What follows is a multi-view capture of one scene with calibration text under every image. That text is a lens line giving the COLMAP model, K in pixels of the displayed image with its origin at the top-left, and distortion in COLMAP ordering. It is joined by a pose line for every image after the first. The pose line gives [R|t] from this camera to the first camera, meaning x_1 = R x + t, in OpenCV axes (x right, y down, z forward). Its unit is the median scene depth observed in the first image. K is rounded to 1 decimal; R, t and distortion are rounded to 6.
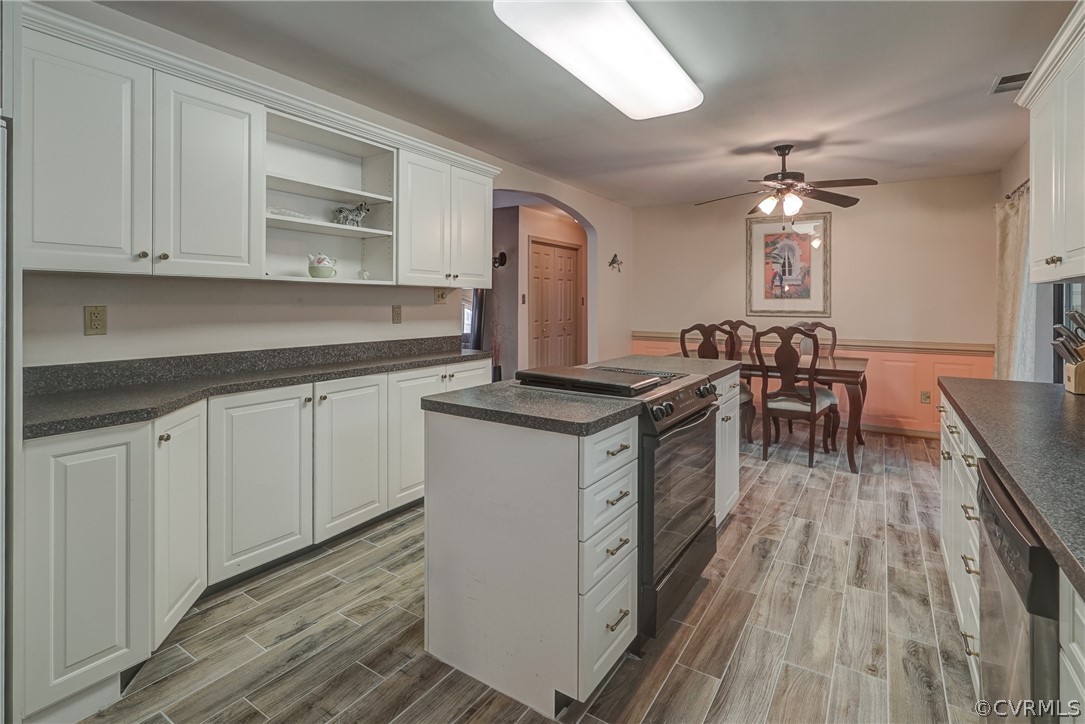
lens RADIAL K [[521.1, 0, 539.2], [0, 521.1, 300.2], [0, 0, 1]] dist [-0.005681, 0.002048]
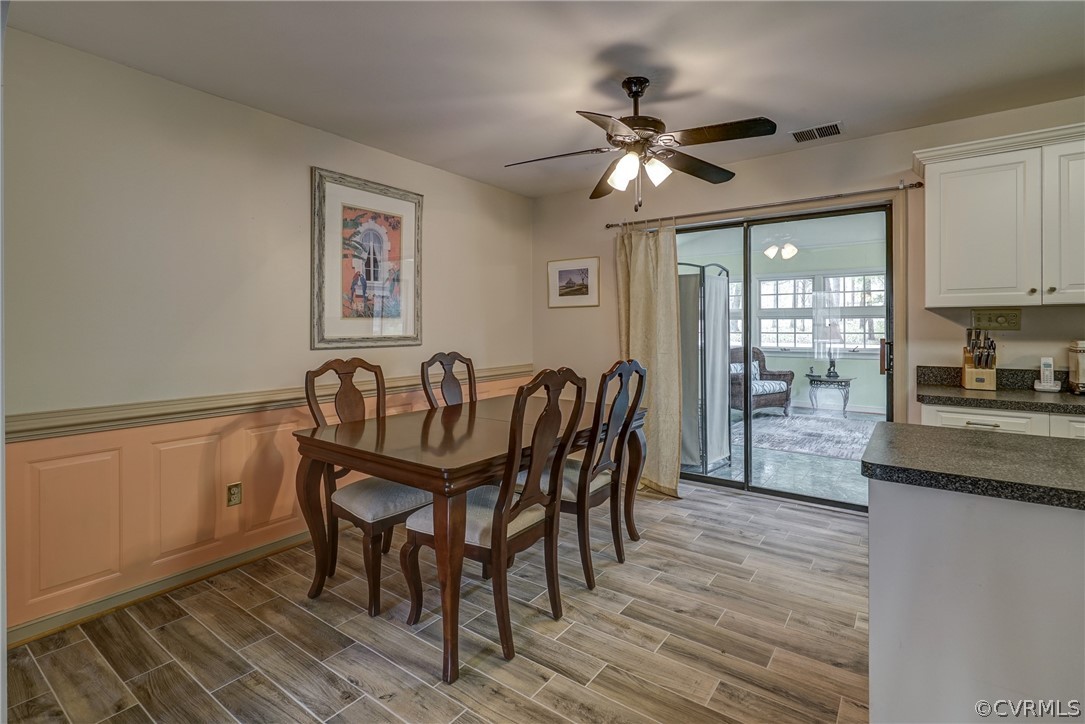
lens RADIAL K [[521.1, 0, 543.5], [0, 521.1, 321.3], [0, 0, 1]] dist [-0.005681, 0.002048]
pose [[0.043723, 0.003398, 0.999038, -0.134709], [-0.001732, 0.999993, -0.003326, 0.002836], [-0.999042, -0.001585, 0.043728, 0.801361]]
